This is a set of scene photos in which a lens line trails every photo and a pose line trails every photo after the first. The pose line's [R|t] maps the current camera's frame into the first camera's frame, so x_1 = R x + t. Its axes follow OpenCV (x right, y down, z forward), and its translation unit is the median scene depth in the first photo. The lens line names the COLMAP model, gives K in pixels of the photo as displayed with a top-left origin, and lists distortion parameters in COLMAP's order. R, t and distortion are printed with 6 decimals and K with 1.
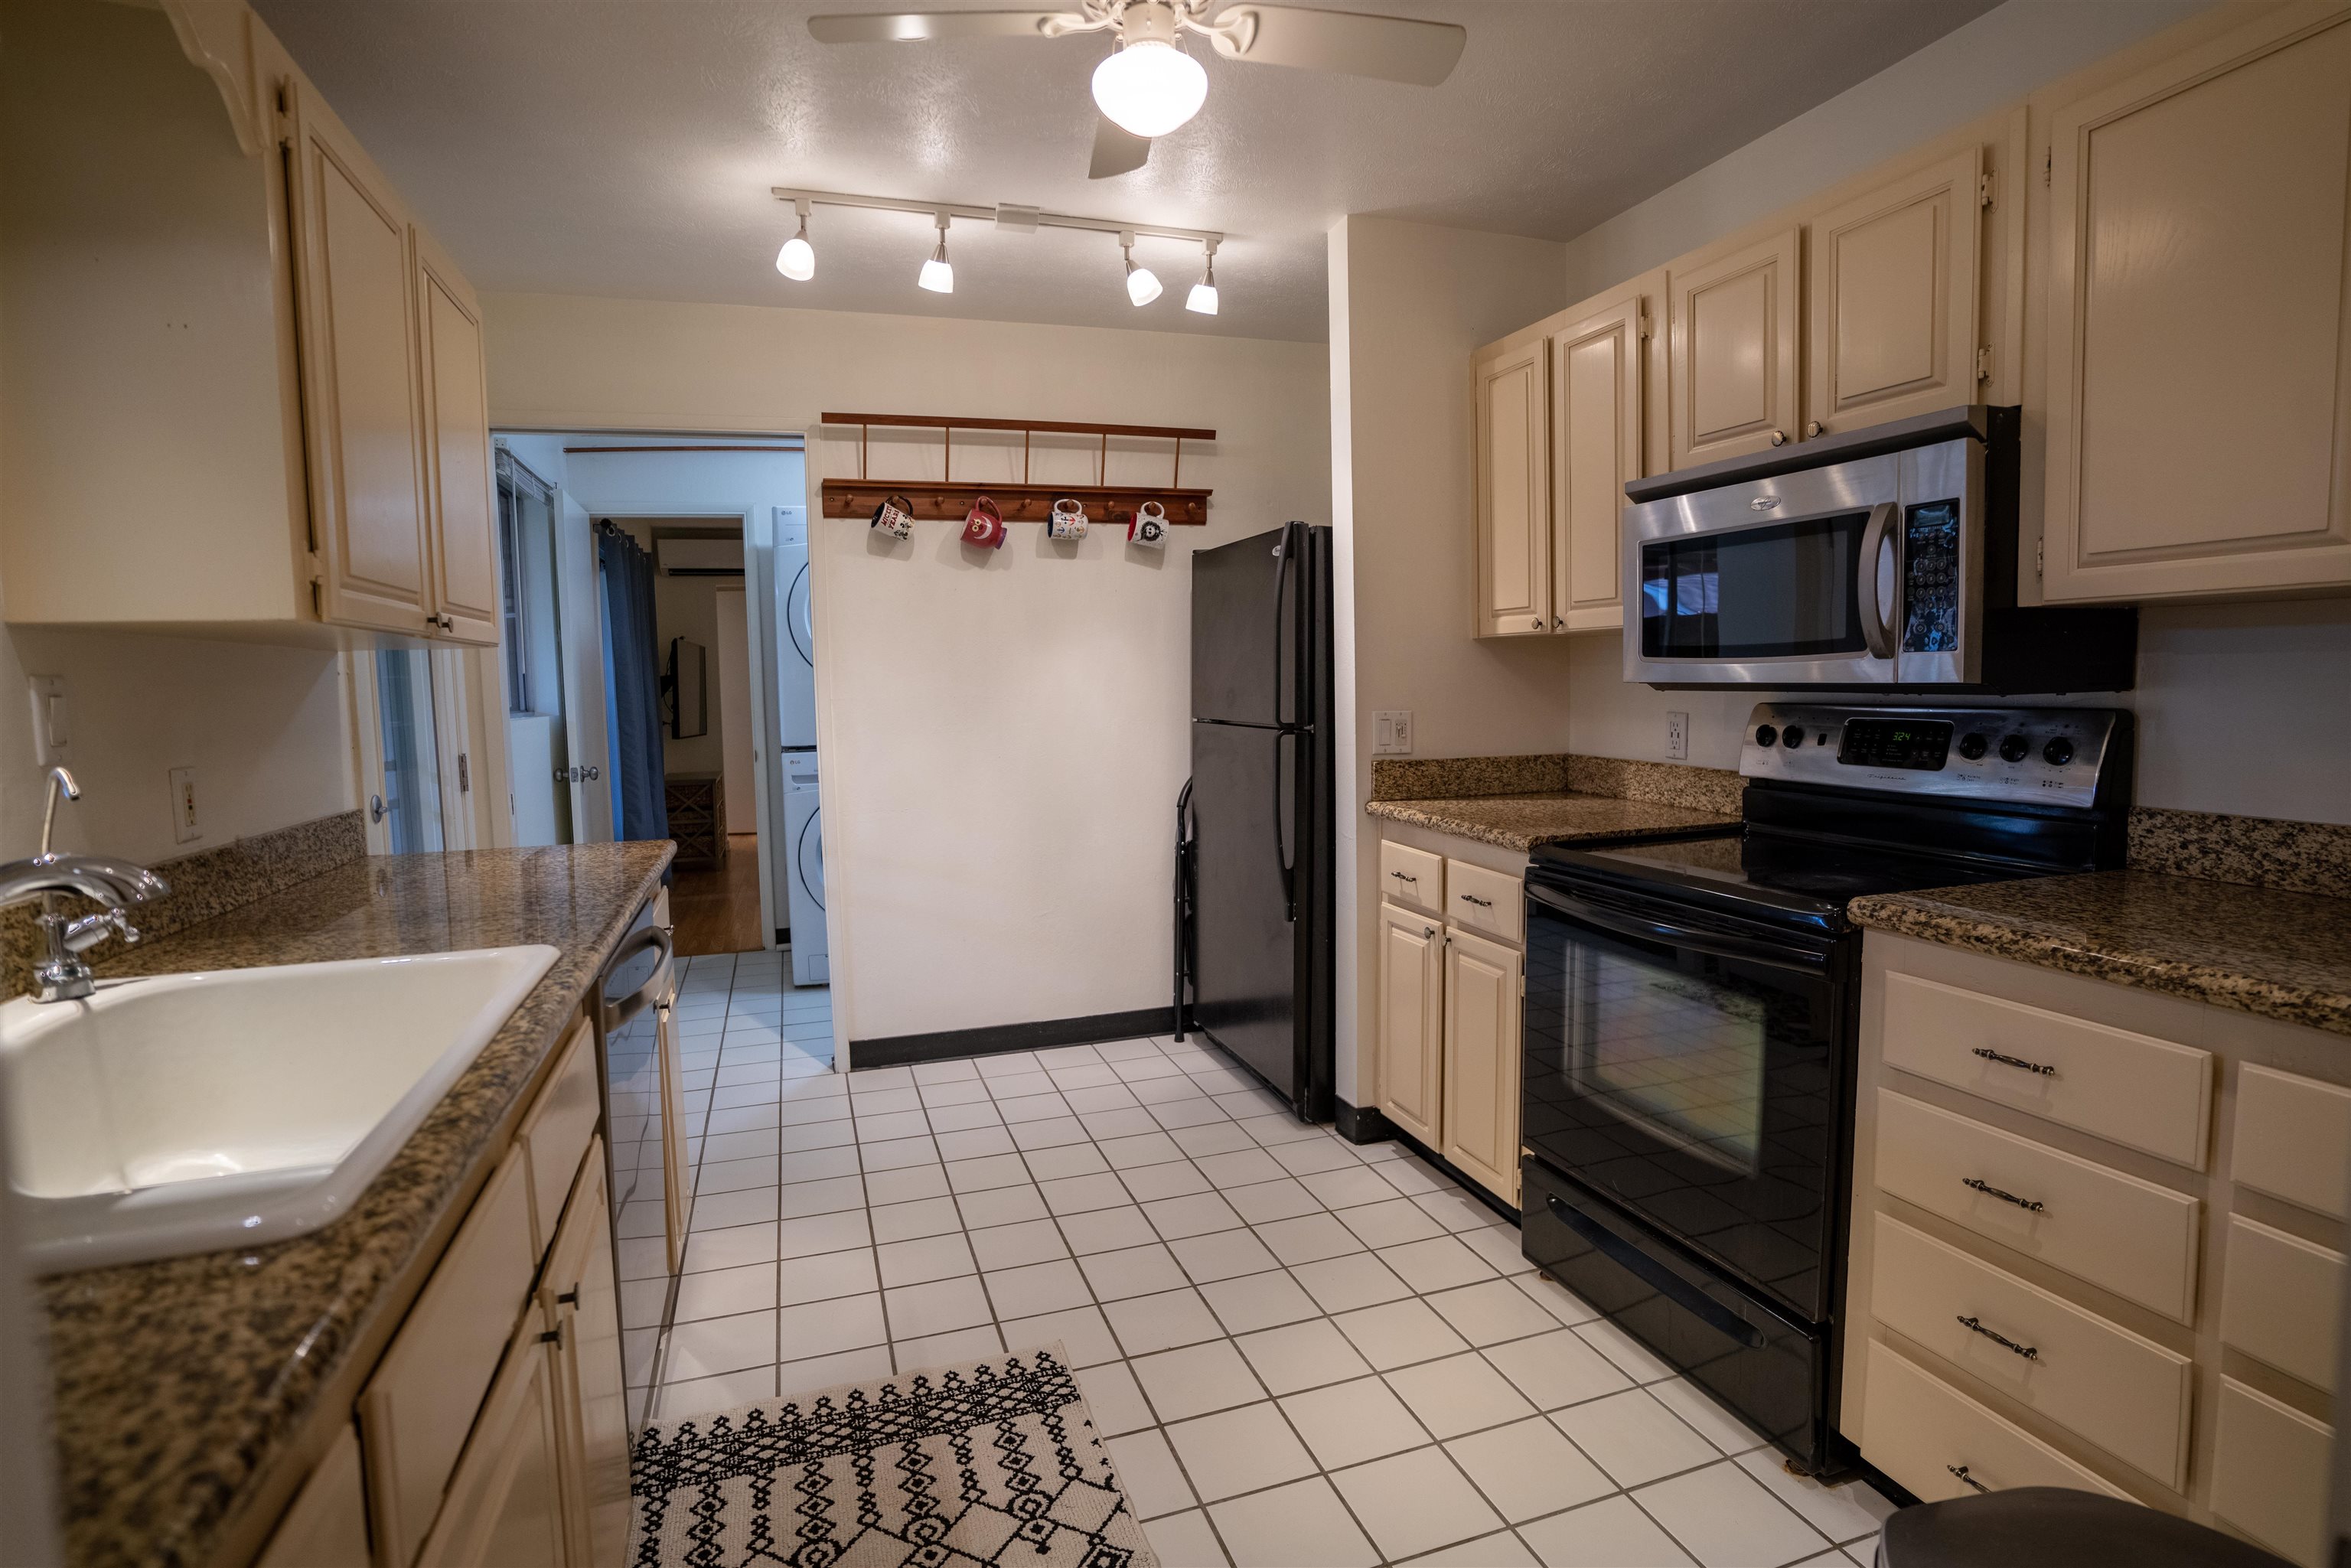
lens RADIAL K [[1151.2, 0, 1173.6], [0, 1151.2, 788.1], [0, 0, 1]] dist [-0.051896, 0.000461]
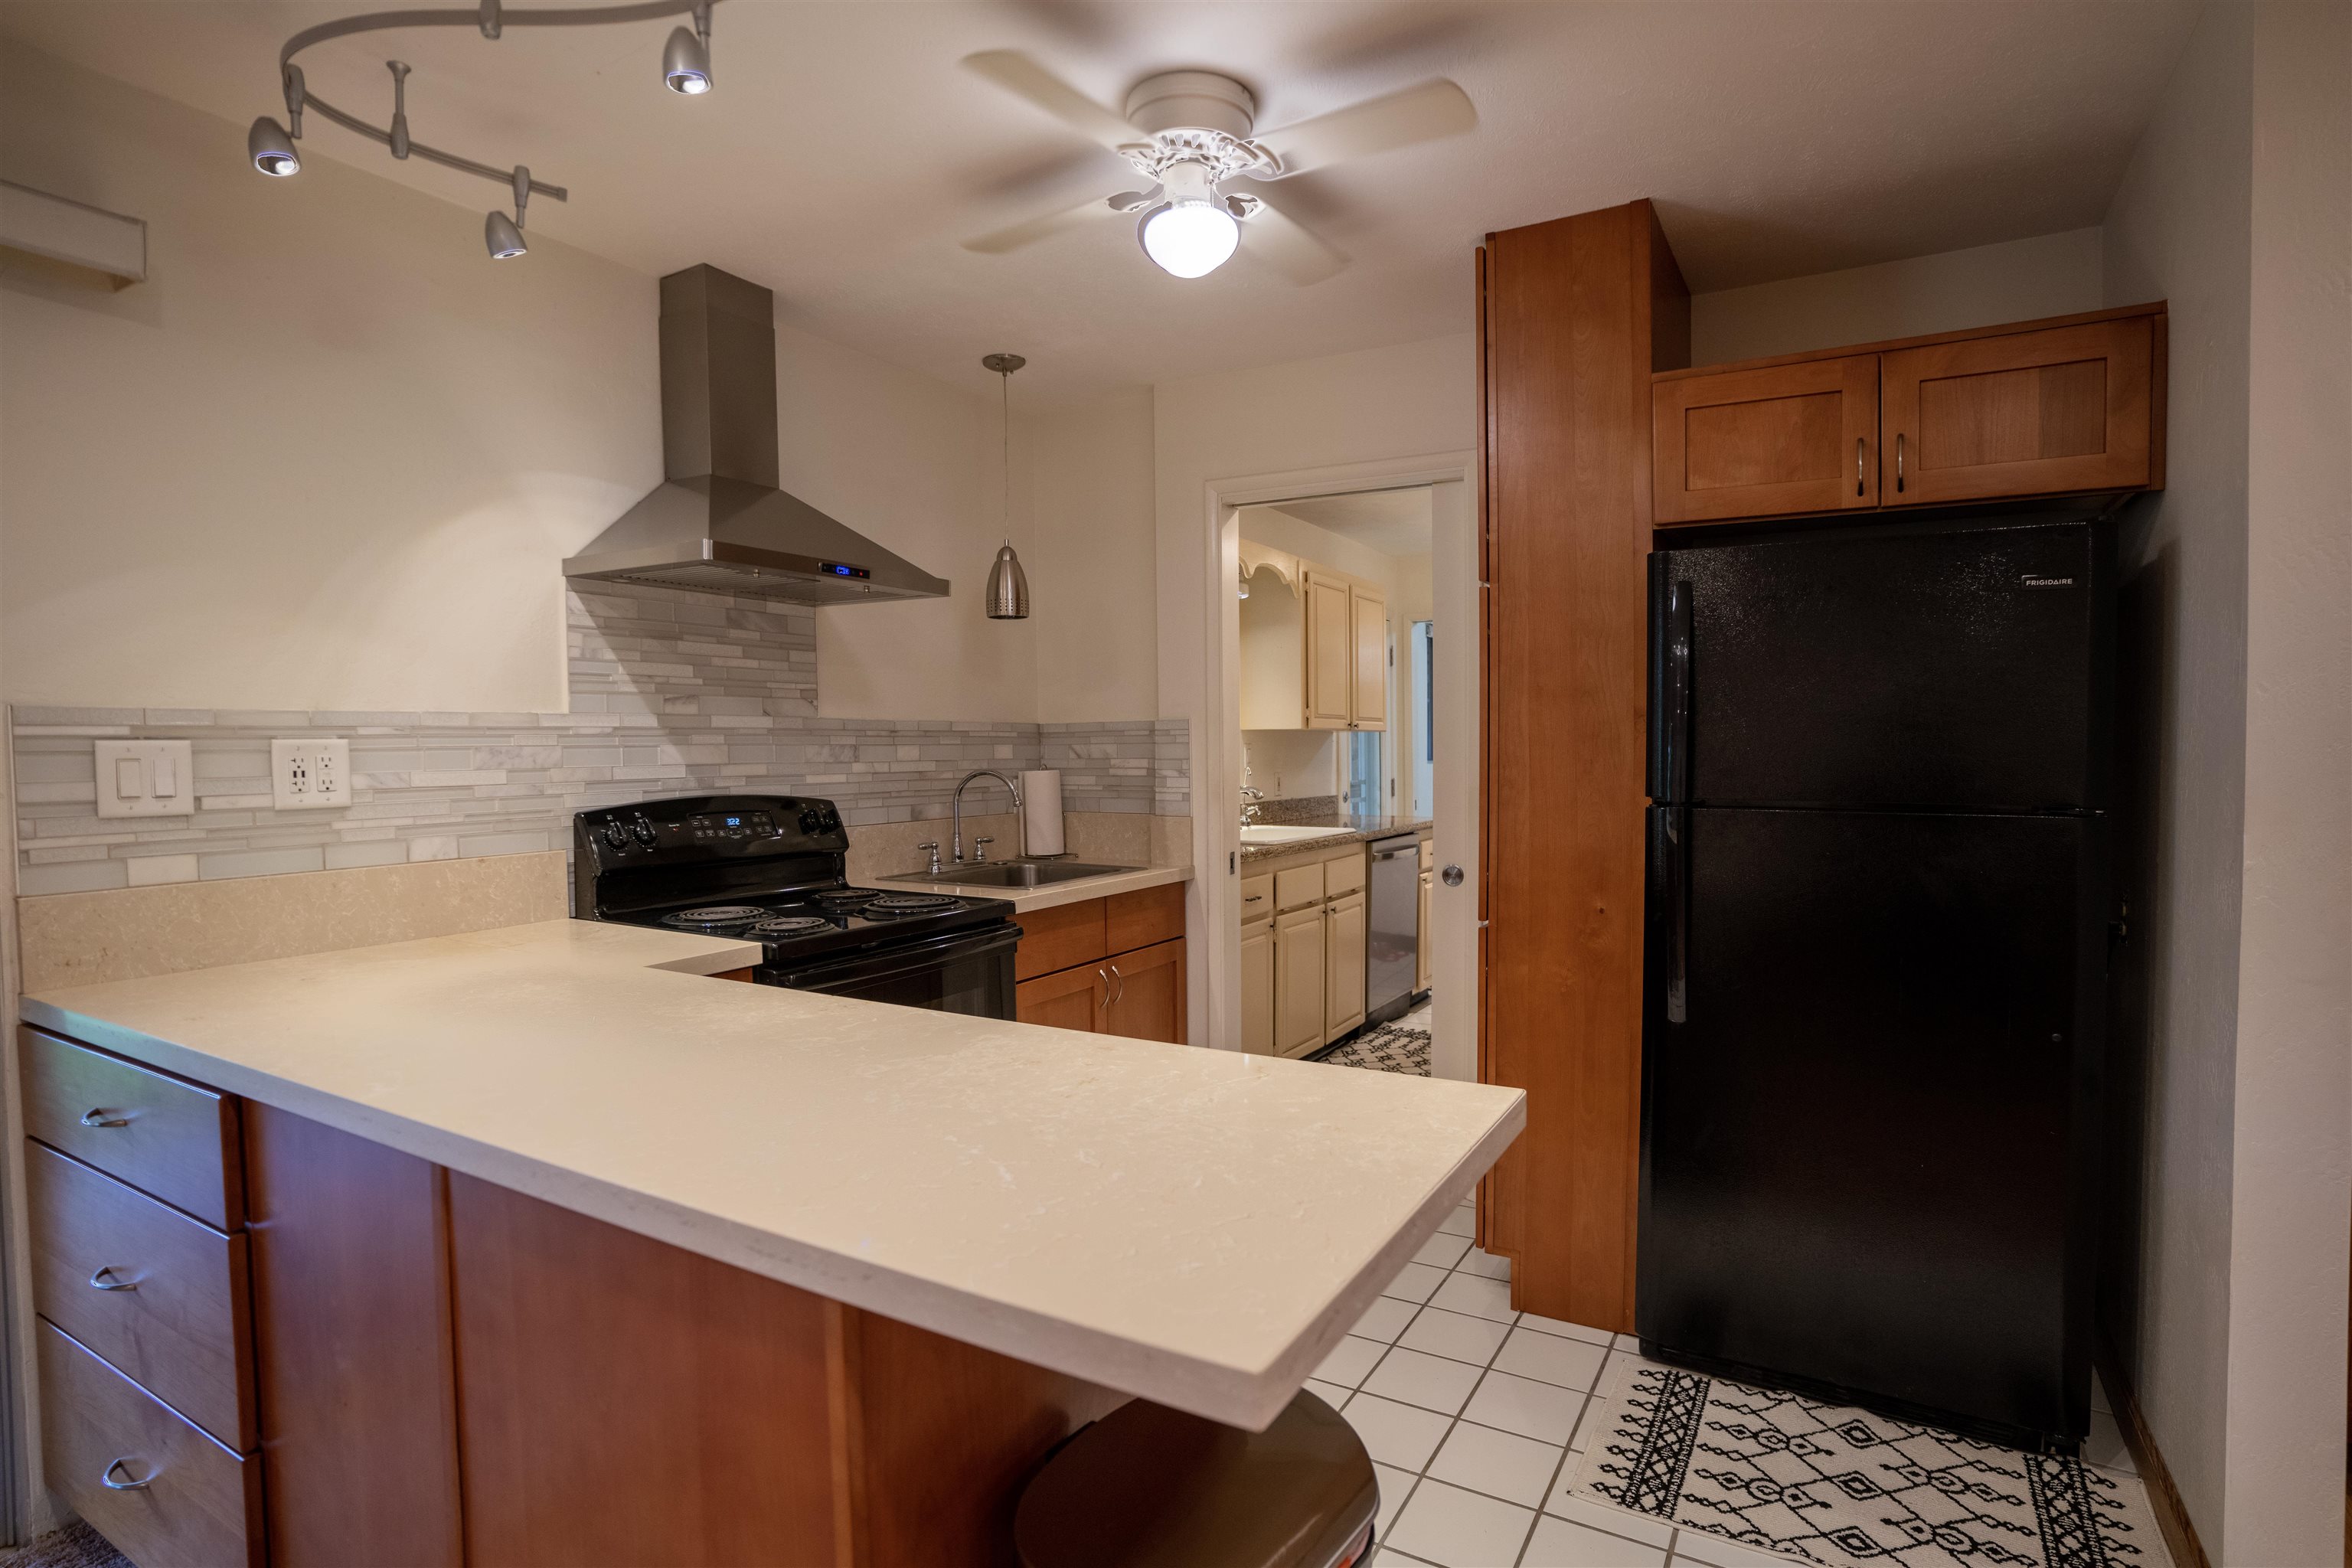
lens RADIAL K [[1151.7, 0, 1174.1], [0, 1151.7, 788.1], [0, 0, 1]] dist [-0.051896, 0.000461]
pose [[0.657887, 0.038218, -0.752146, 0.782218], [-0.079212, 0.996683, -0.018641, 0.064918], [0.748939, 0.071843, 0.658733, -0.781479]]
